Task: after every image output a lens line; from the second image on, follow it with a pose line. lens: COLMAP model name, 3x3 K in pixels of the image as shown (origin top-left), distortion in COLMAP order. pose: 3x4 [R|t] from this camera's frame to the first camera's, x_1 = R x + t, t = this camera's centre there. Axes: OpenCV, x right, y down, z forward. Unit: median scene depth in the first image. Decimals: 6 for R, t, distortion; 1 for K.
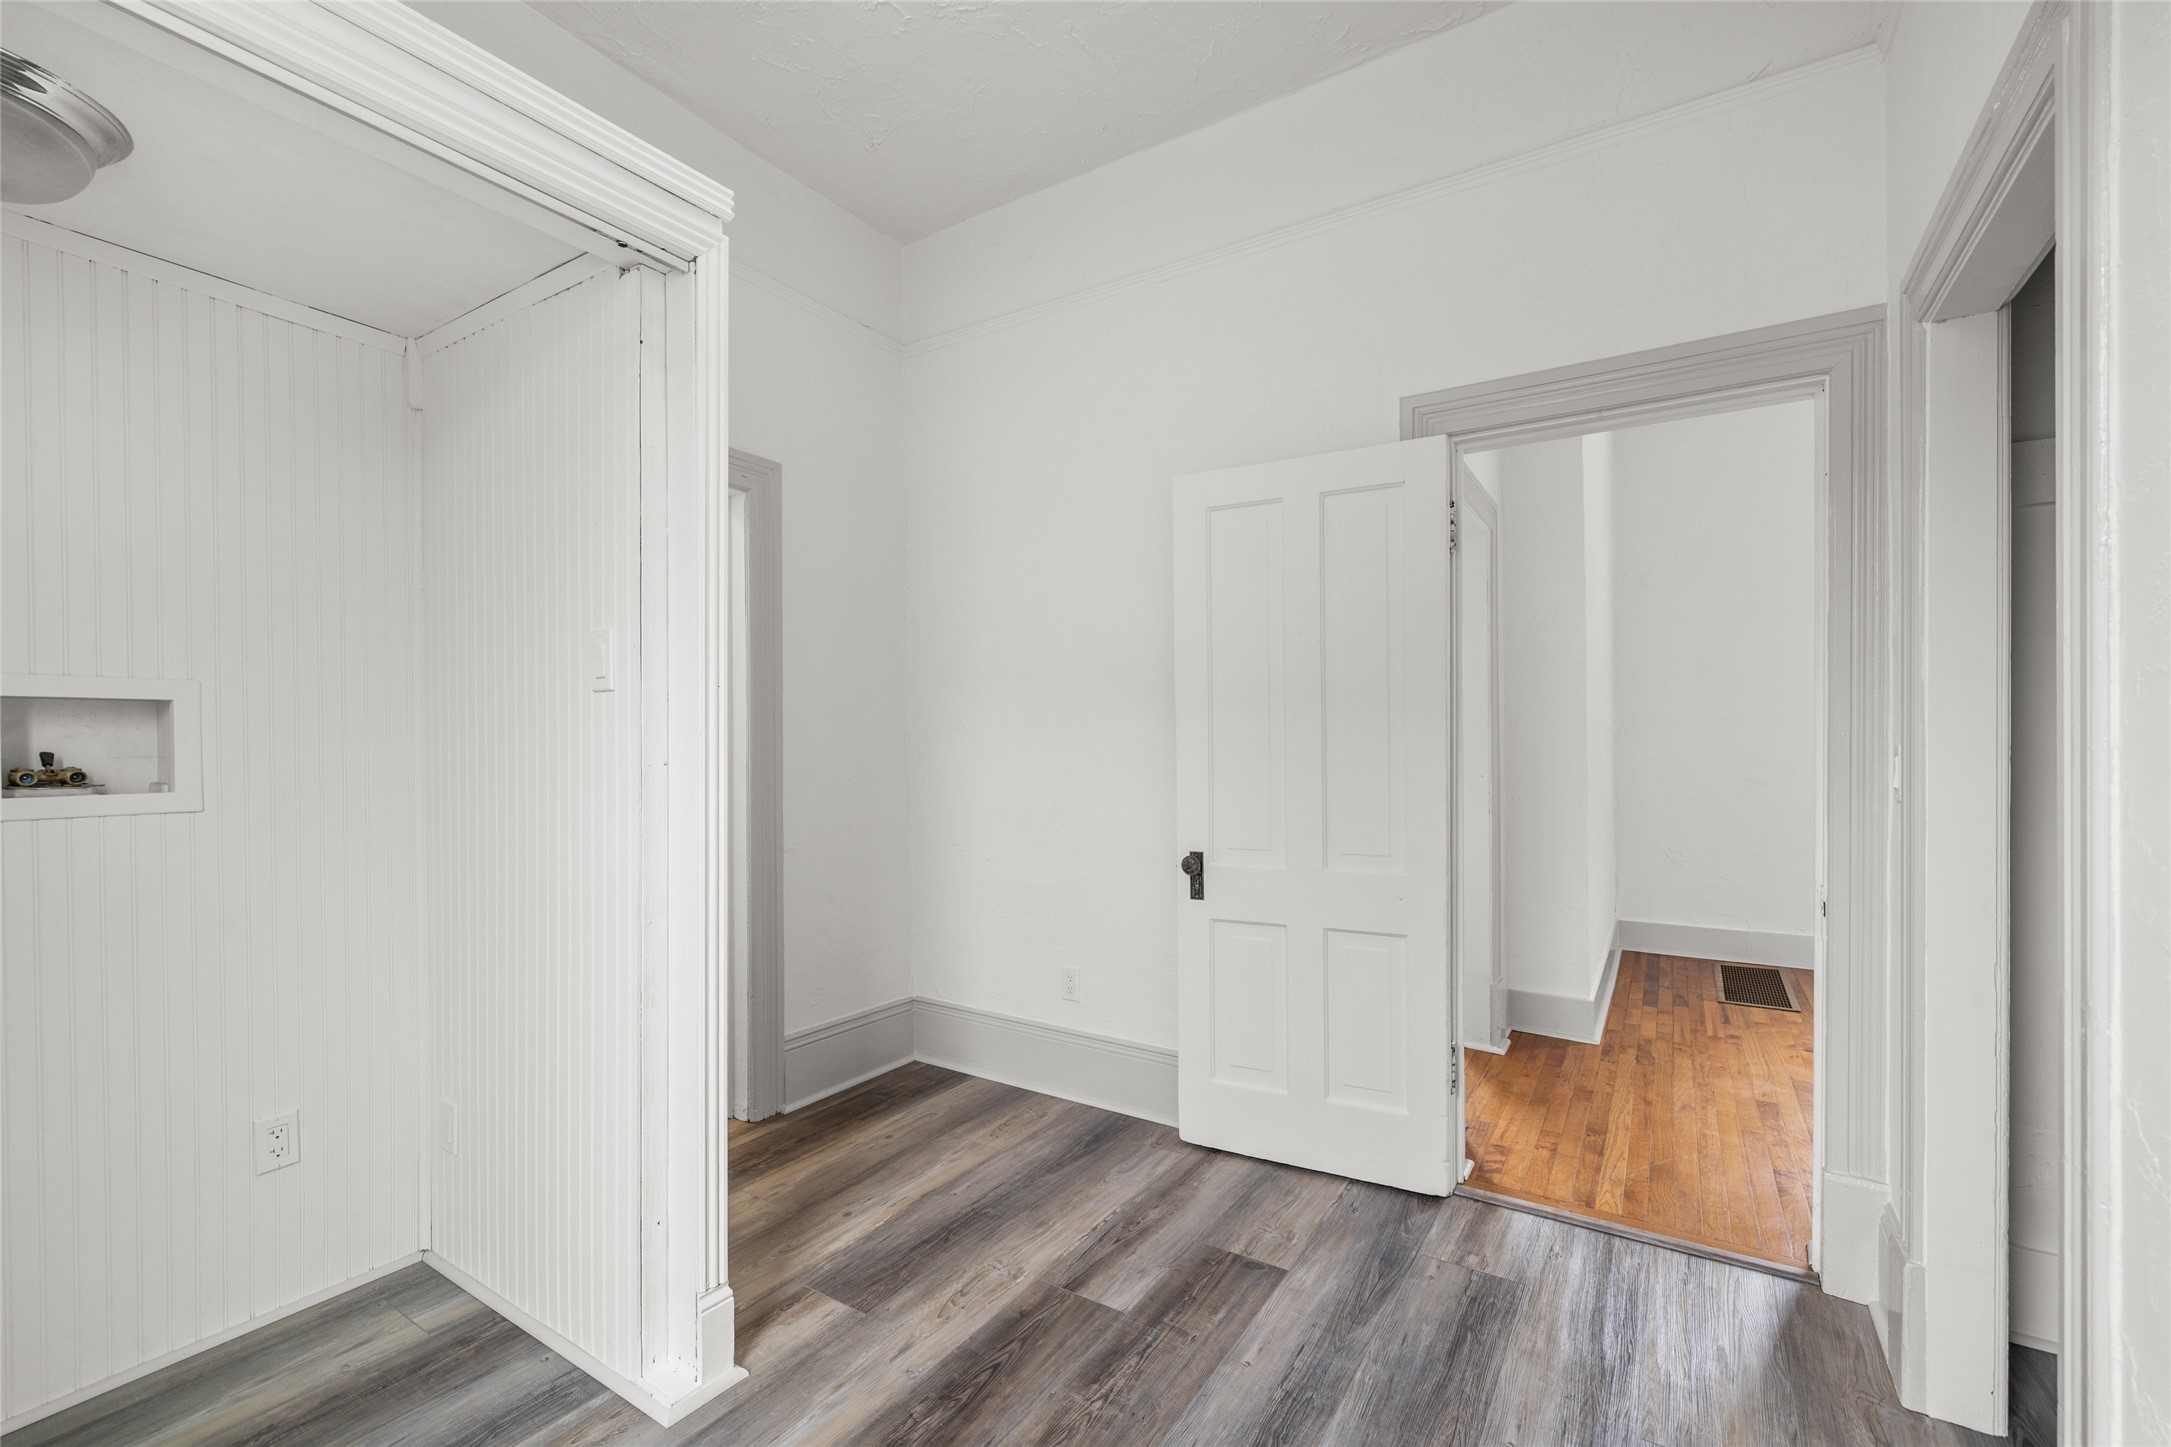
lens RADIAL K [[911.4, 0, 1080.0], [0, 911.4, 743.6], [0, 0, 1]] dist [0.000082, -0.000530]
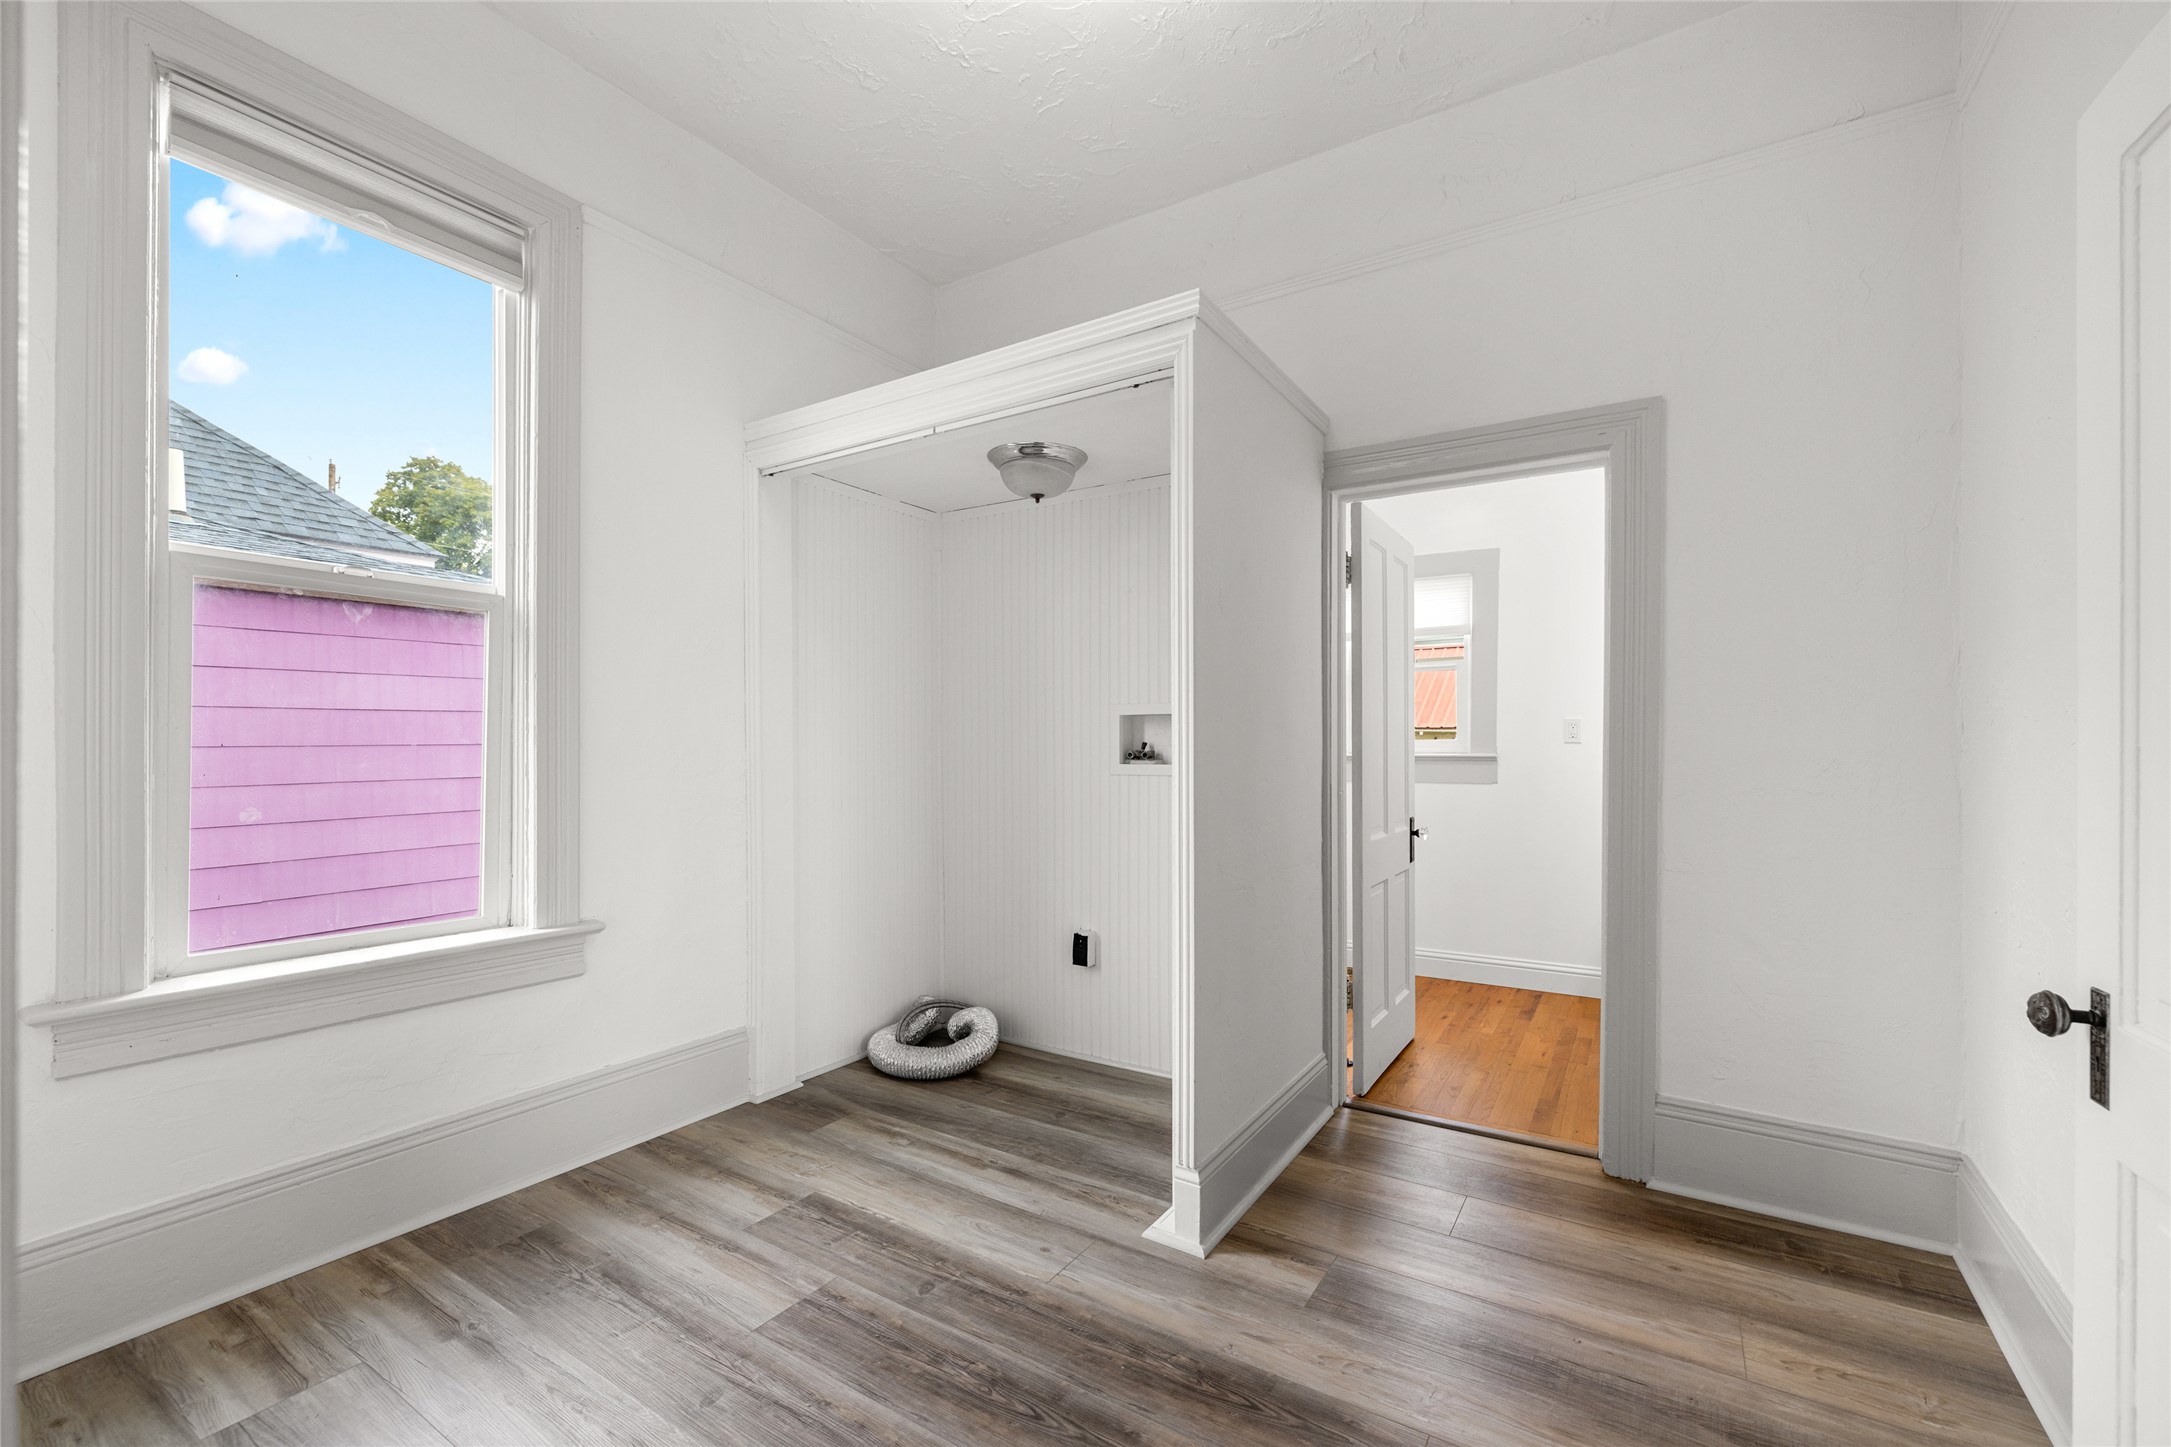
lens RADIAL K [[911.4, 0, 1080.0], [0, 911.4, 743.6], [0, 0, 1]] dist [0.000082, -0.000530]
pose [[0.006326, 0.002431, -0.999977, 0.742176], [0.002162, 0.999995, 0.002445, 0.006569], [0.999978, -0.002178, 0.006321, 0.732401]]
